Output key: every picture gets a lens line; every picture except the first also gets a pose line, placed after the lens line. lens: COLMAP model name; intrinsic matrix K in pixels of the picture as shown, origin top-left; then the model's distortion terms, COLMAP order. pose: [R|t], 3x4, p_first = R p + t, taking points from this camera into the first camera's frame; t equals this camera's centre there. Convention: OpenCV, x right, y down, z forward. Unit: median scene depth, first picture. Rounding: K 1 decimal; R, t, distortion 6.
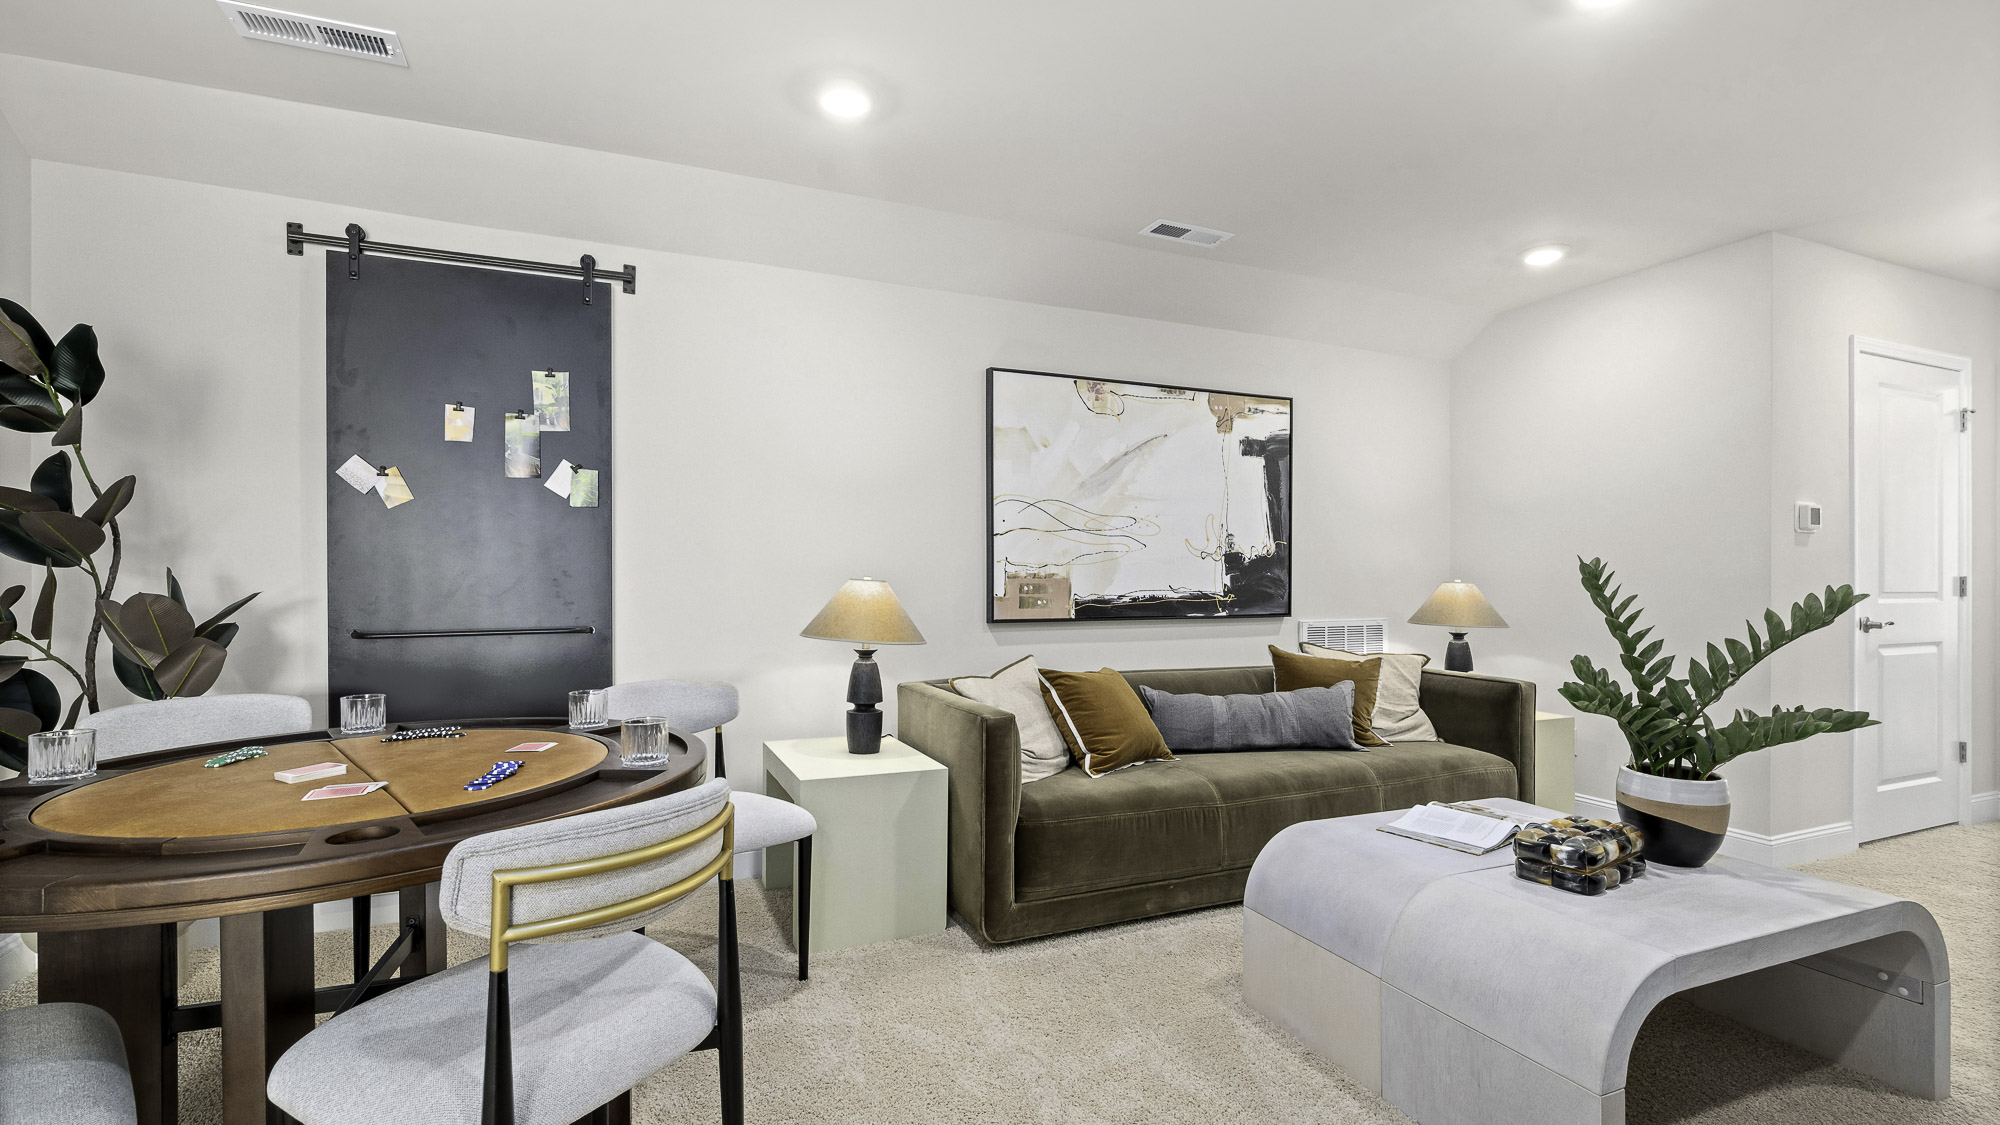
lens RADIAL K [[879.3, 0, 986.1], [0, 879.3, 566.7], [0, 0, 1]] dist [0.004691, -0.001636]
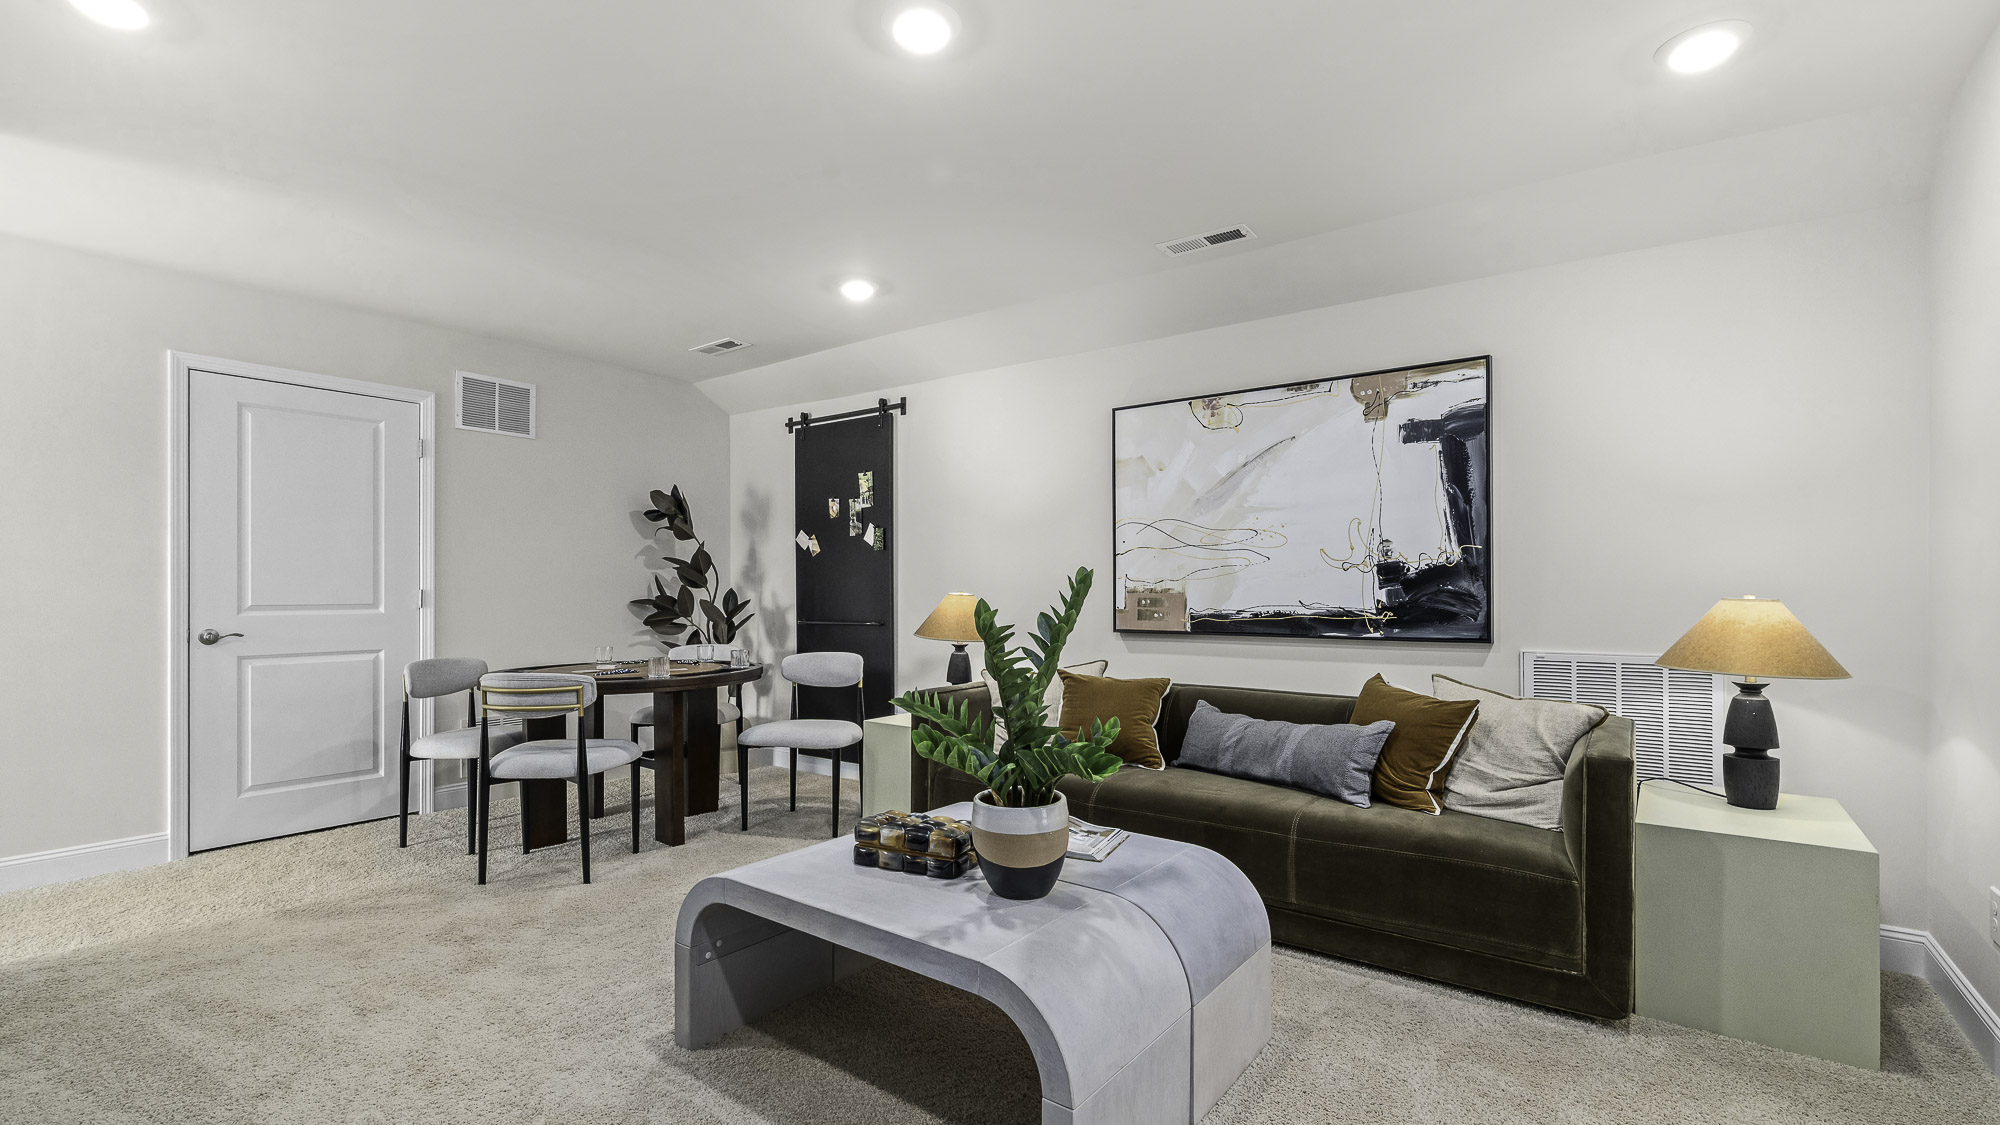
lens RADIAL K [[879.3, 0, 976.4], [0, 879.3, 579.4], [0, 0, 1]] dist [0.004691, -0.001636]
pose [[0.500089, -0.009067, -0.865927, 0.849114], [0.019099, 0.999817, 0.000561, -0.007915], [0.865764, -0.016819, 0.500171, 0.253993]]
